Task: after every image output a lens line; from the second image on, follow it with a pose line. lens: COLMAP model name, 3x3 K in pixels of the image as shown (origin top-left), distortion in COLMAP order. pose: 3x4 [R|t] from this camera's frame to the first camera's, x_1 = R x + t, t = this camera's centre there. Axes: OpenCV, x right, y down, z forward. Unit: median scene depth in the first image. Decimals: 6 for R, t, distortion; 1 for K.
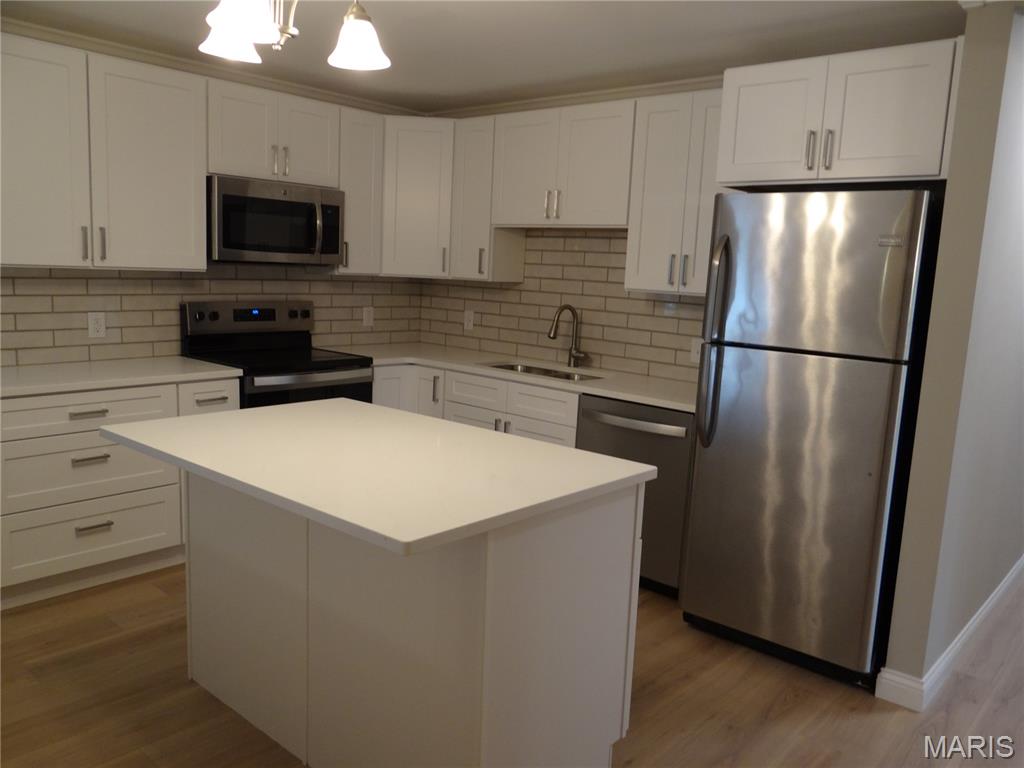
lens RADIAL K [[809.1, 0, 507.9], [0, 809.1, 387.4], [0, 0, 1]] dist [0.008104, -0.009702]
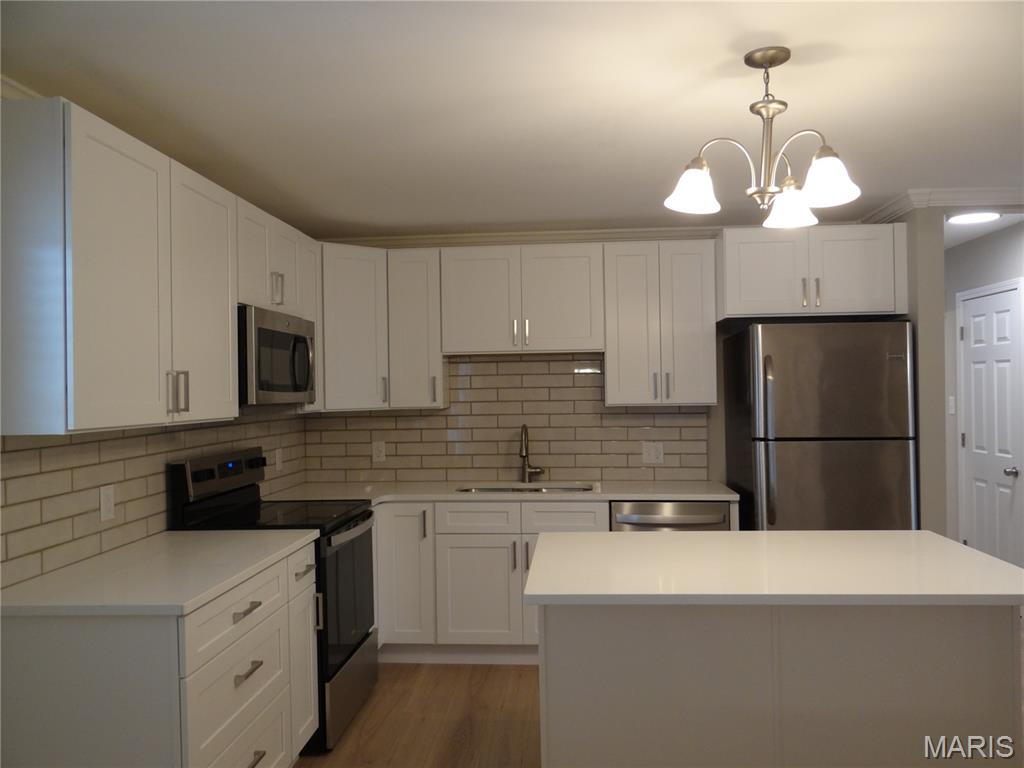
lens RADIAL K [[809.1, 0, 507.8], [0, 809.1, 385.0], [0, 0, 1]] dist [0.008104, -0.009702]
pose [[0.794299, -0.054936, 0.605038, -0.581800], [0.144573, 0.984386, -0.100417, -0.049468], [-0.590074, 0.167233, 0.789839, 0.166839]]
